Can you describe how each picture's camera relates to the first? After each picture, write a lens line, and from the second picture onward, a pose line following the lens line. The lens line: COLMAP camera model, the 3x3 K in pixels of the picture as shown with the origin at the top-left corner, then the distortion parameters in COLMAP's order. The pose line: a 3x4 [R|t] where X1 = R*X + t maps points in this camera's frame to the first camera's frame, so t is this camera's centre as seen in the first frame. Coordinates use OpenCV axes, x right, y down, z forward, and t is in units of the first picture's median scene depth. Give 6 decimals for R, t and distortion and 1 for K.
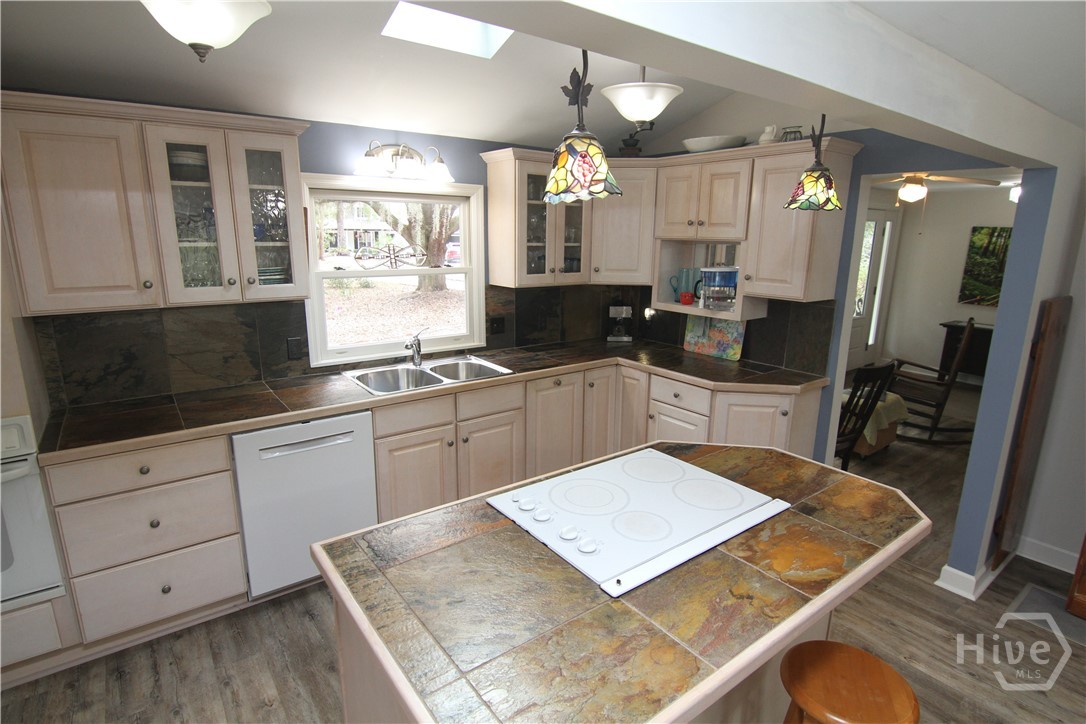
lens RADIAL K [[561.3, 0, 541.4], [0, 561.3, 363.7], [0, 0, 1]] dist [-0.032356, -0.001544]
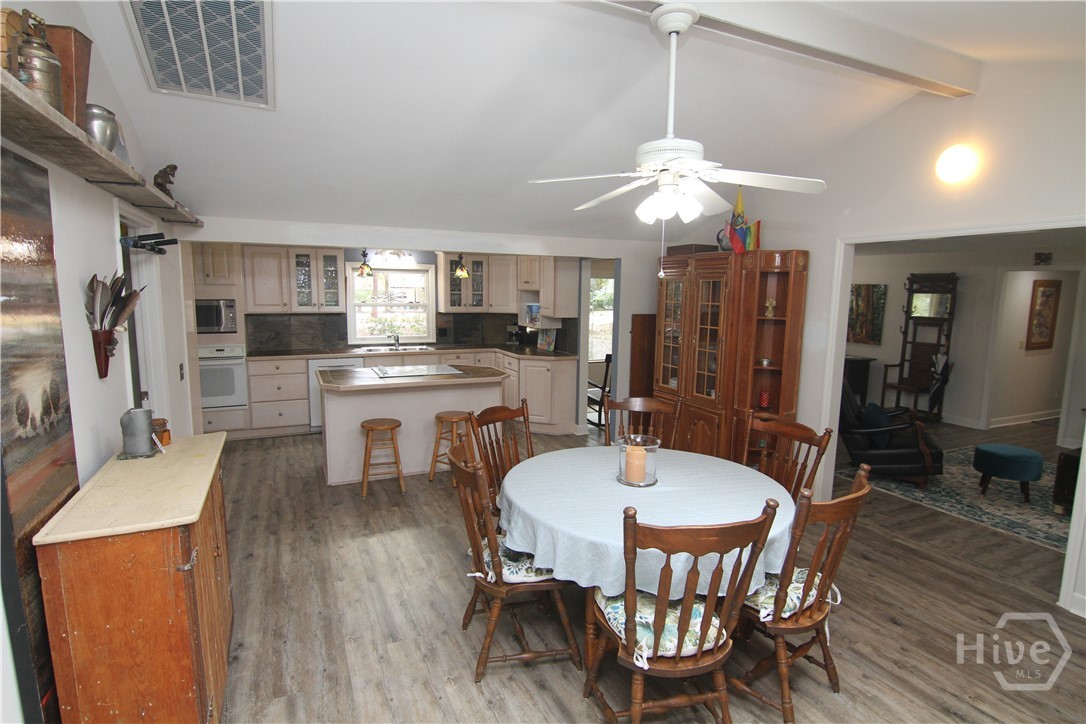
lens RADIAL K [[561.3, 0, 542.9], [0, 561.3, 365.1], [0, 0, 1]] dist [-0.032356, -0.001544]
pose [[0.977186, 0.025135, -0.210892, 0.813891], [-0.046285, 0.994308, -0.095960, 0.260892], [0.207279, 0.103532, 0.972788, -1.008917]]
